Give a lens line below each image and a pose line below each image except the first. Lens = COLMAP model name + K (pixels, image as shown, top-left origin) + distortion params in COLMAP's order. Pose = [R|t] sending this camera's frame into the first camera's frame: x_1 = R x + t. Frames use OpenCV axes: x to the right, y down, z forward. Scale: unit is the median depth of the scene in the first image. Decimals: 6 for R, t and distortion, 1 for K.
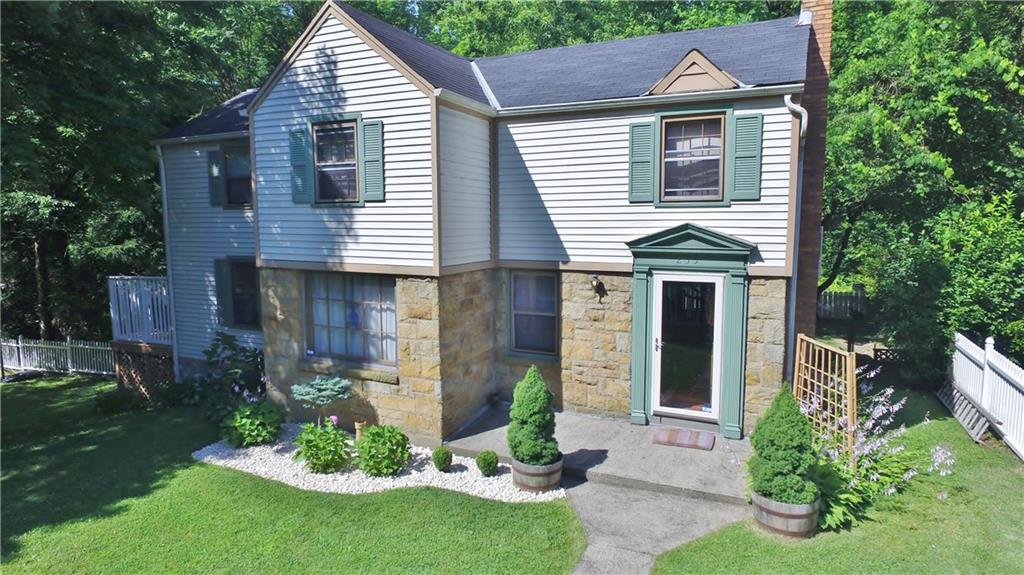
lens RADIAL K [[590.2, 0, 512.5], [0, 590.2, 278.1], [0, 0, 1]] dist [0.000375, 0.000591]
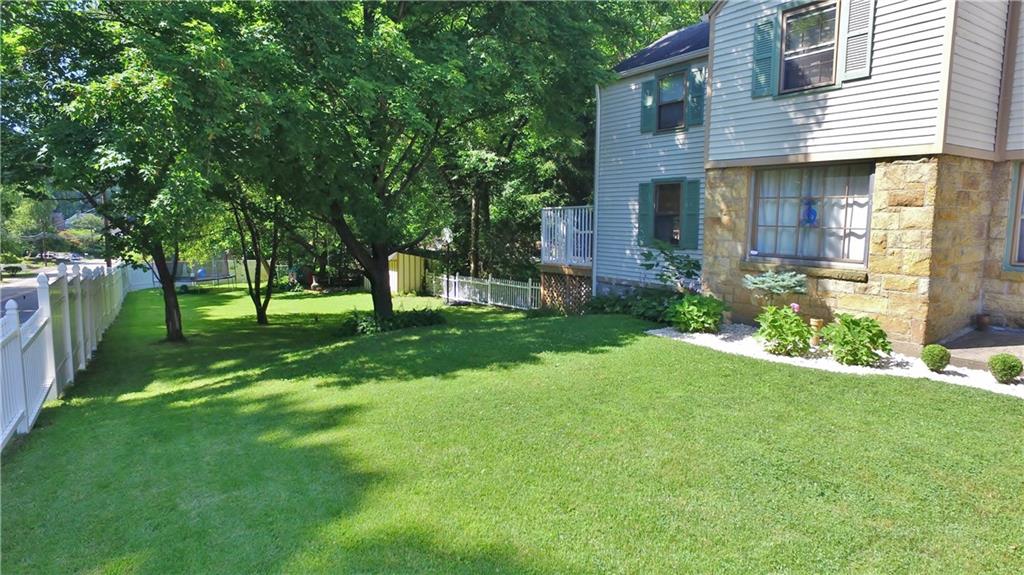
lens RADIAL K [[590.2, 0, 512.5], [0, 590.2, 278.1], [0, 0, 1]] dist [0.000375, 0.000591]
pose [[0.851427, 0.066969, -0.520180, -0.180103], [-0.063172, 0.997688, 0.025045, 0.180467], [0.520655, 0.011537, 0.853689, -0.064129]]
